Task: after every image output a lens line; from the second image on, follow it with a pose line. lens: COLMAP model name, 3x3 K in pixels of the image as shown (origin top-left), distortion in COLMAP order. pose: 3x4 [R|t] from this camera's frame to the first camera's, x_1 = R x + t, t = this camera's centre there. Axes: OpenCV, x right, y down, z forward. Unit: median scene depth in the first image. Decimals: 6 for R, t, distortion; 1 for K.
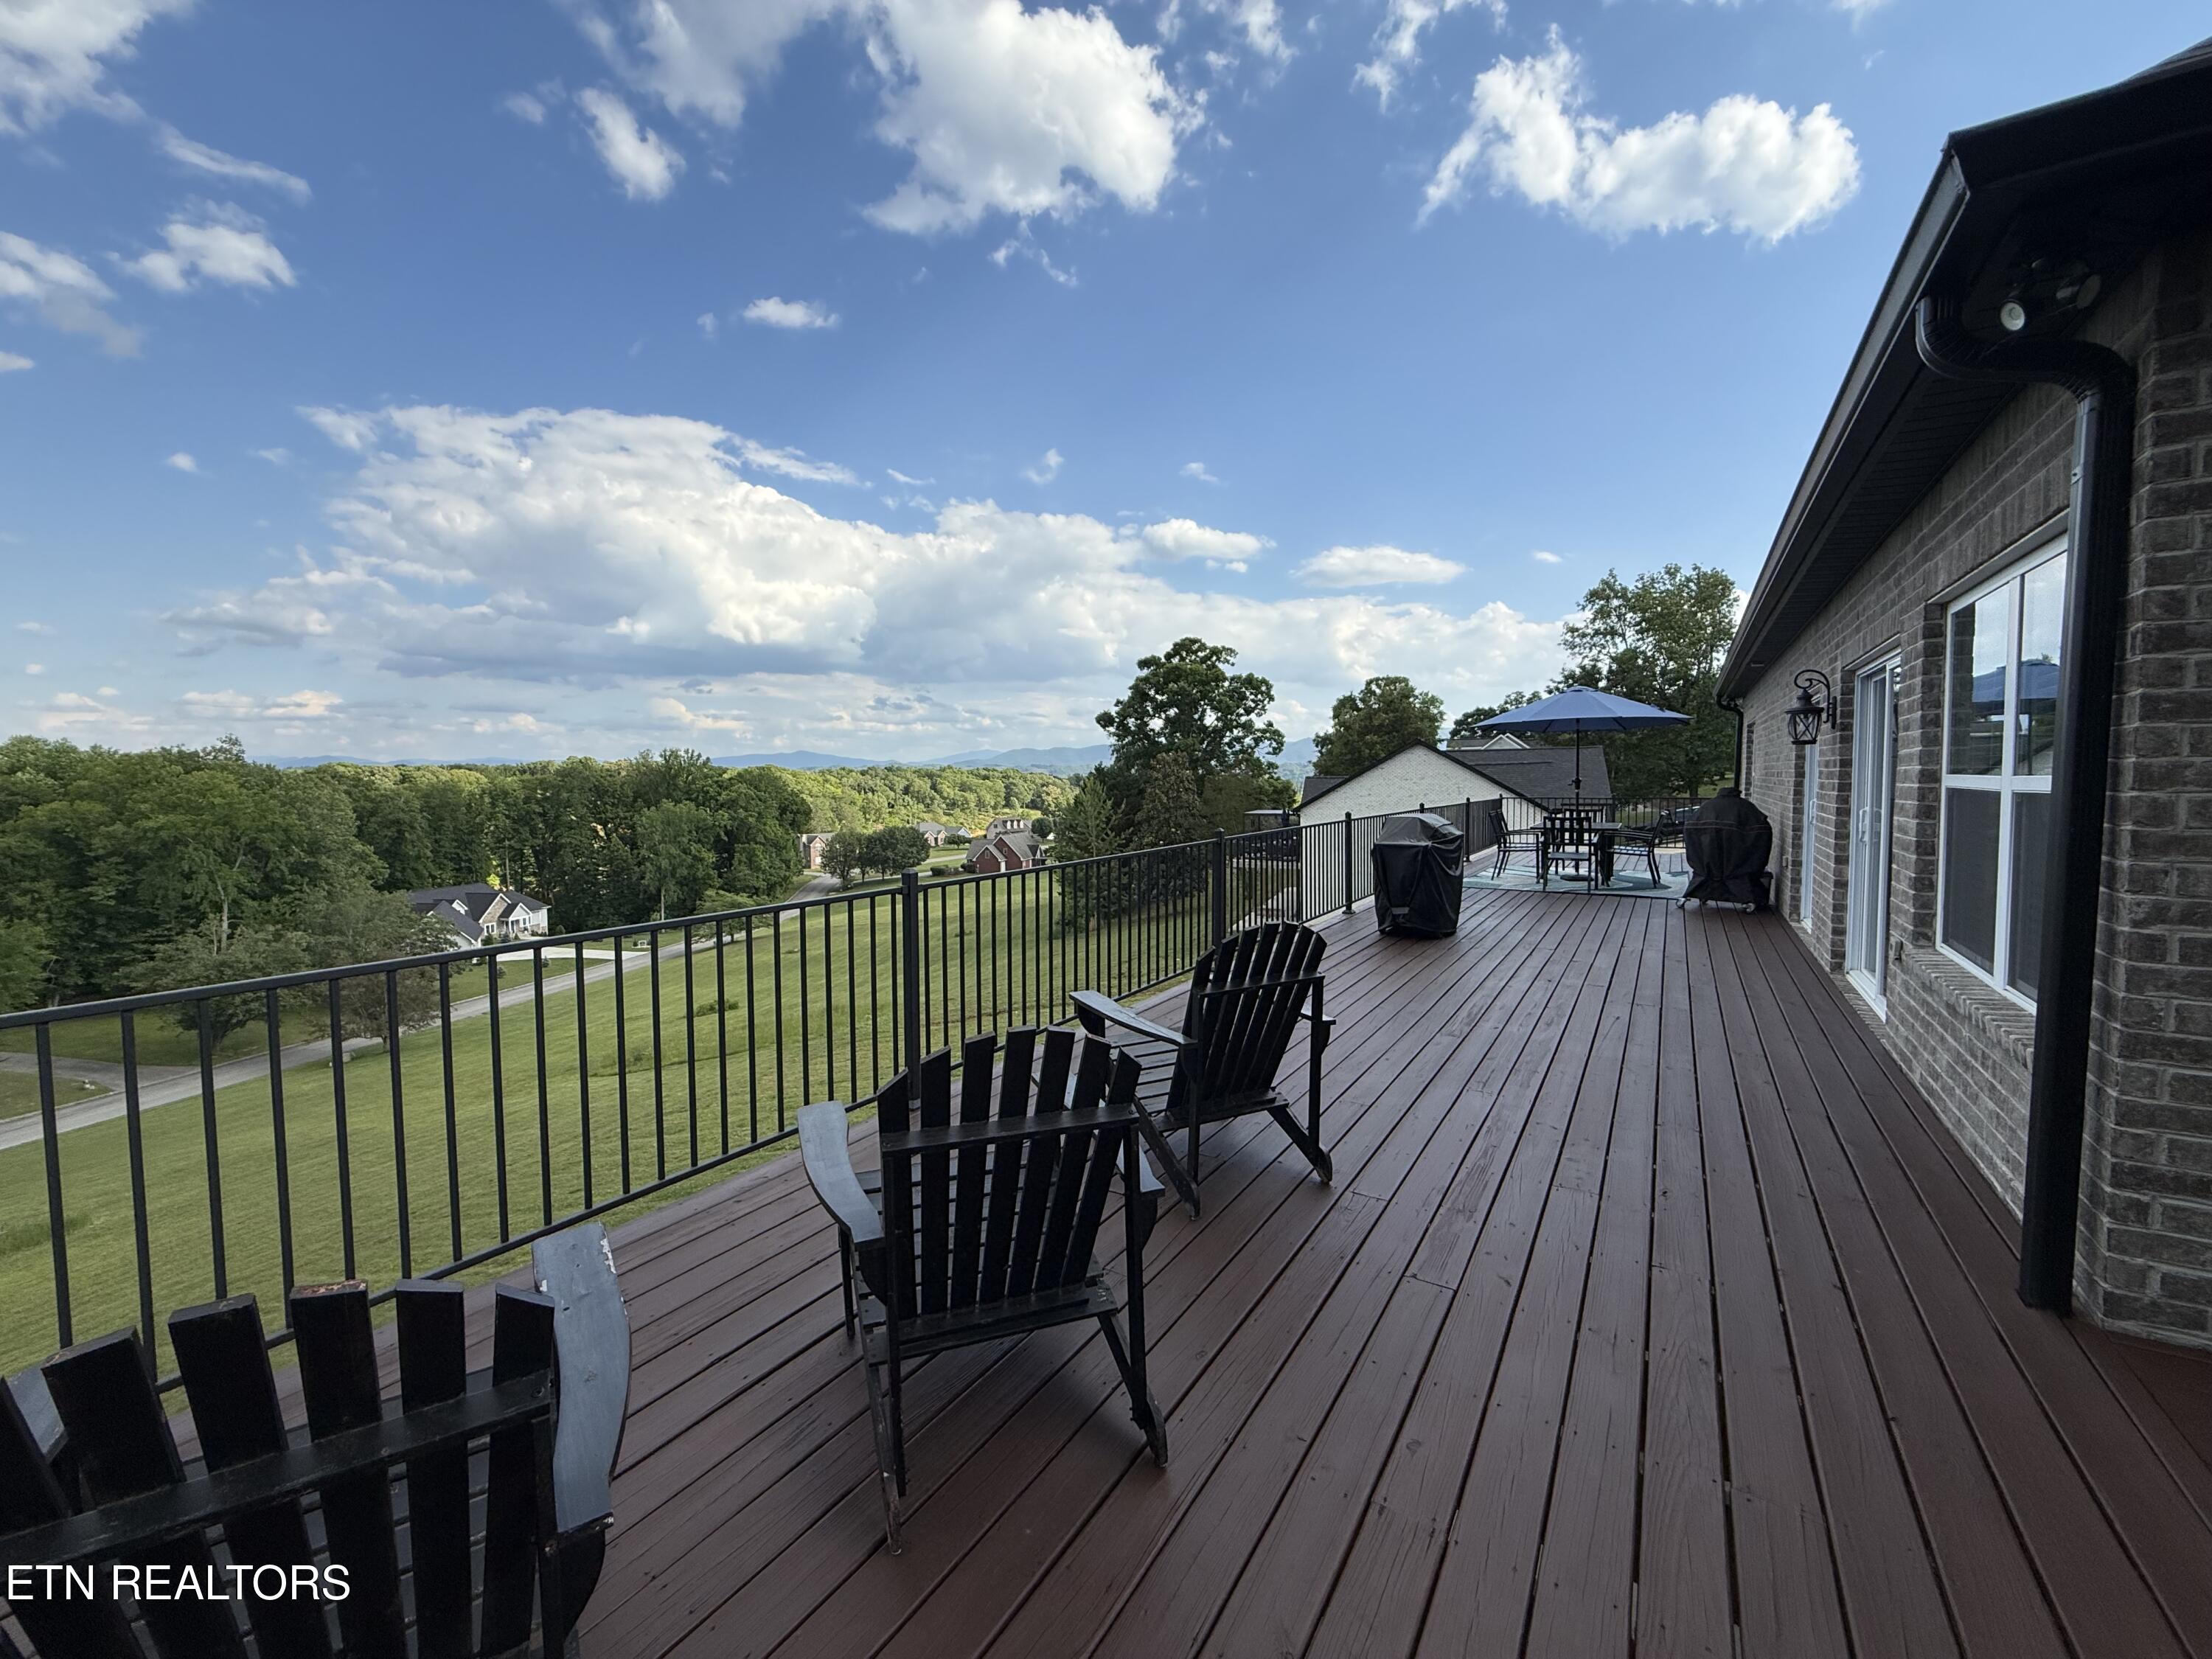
lens RADIAL K [[883.1, 0, 1105.2], [0, 883.1, 824.6], [0, 0, 1]] dist [-0.003007, 0.000766]
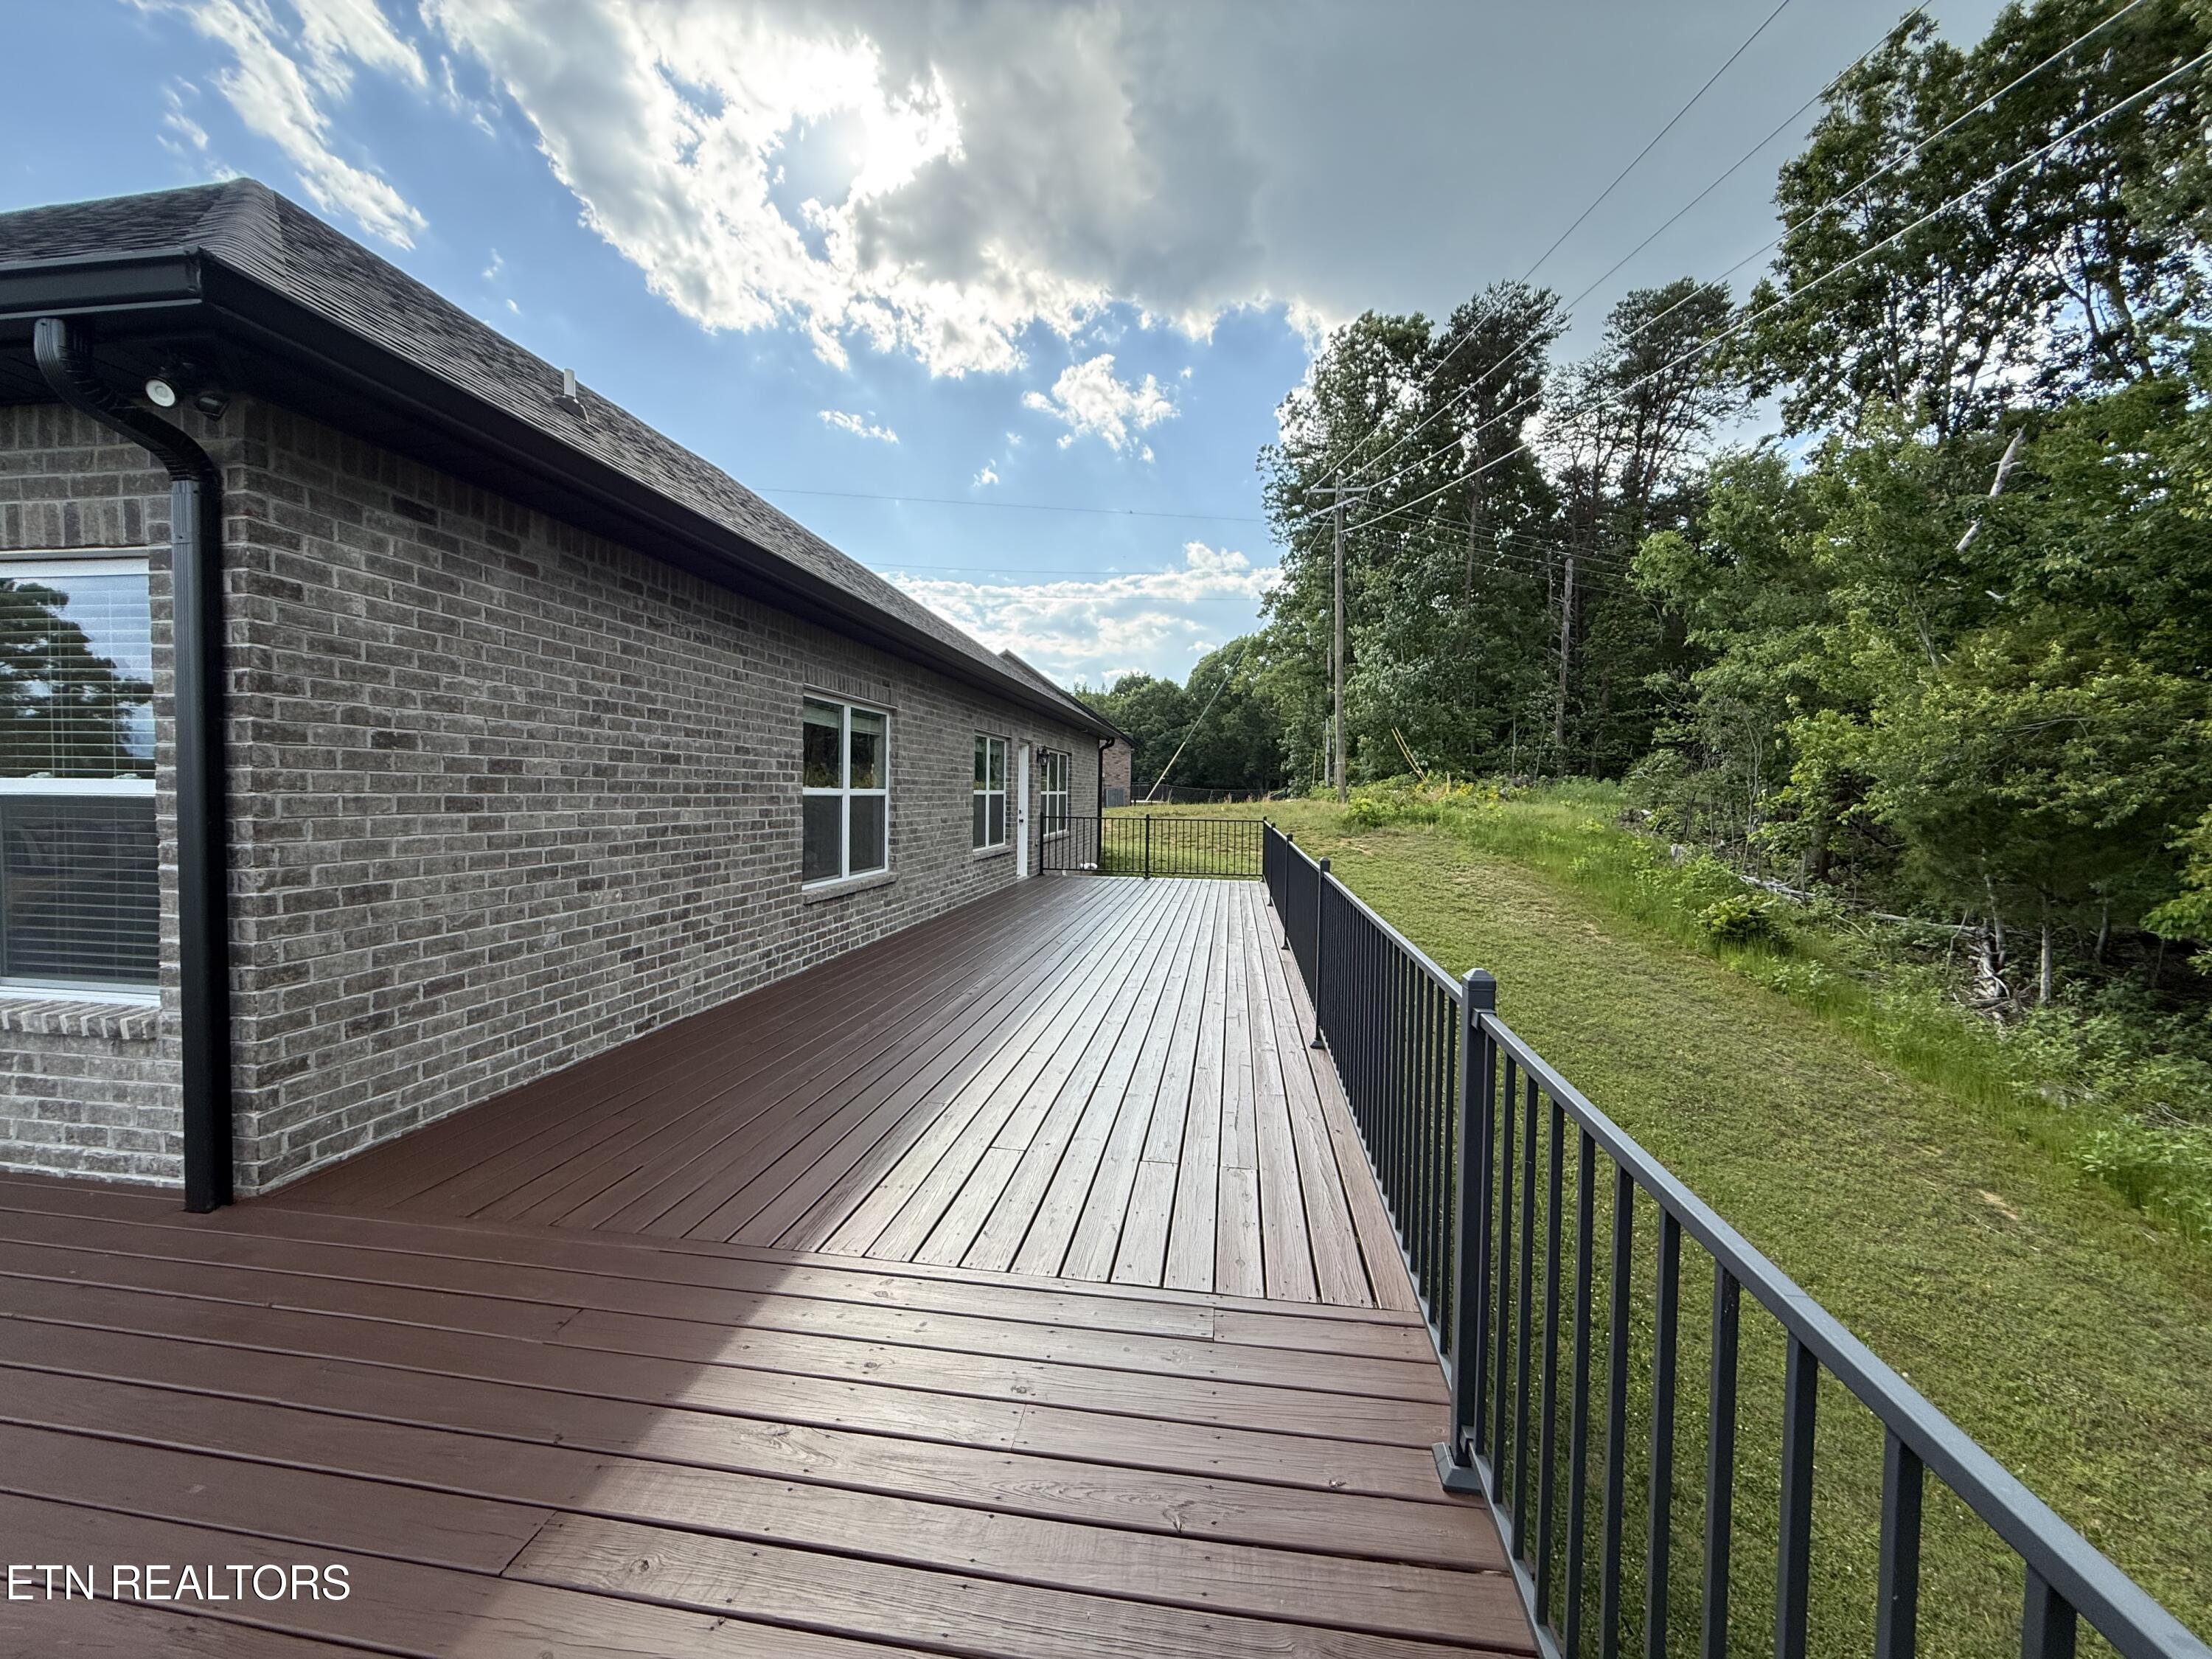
lens RADIAL K [[883.1, 0, 1103.0], [0, 883.1, 824.5], [0, 0, 1]] dist [-0.003007, 0.000766]
pose [[-0.410419, -0.034442, 0.911246, -0.614963], [0.035806, 0.997907, 0.053844, -0.014729], [-0.911194, 0.054727, -0.408327, 0.366389]]
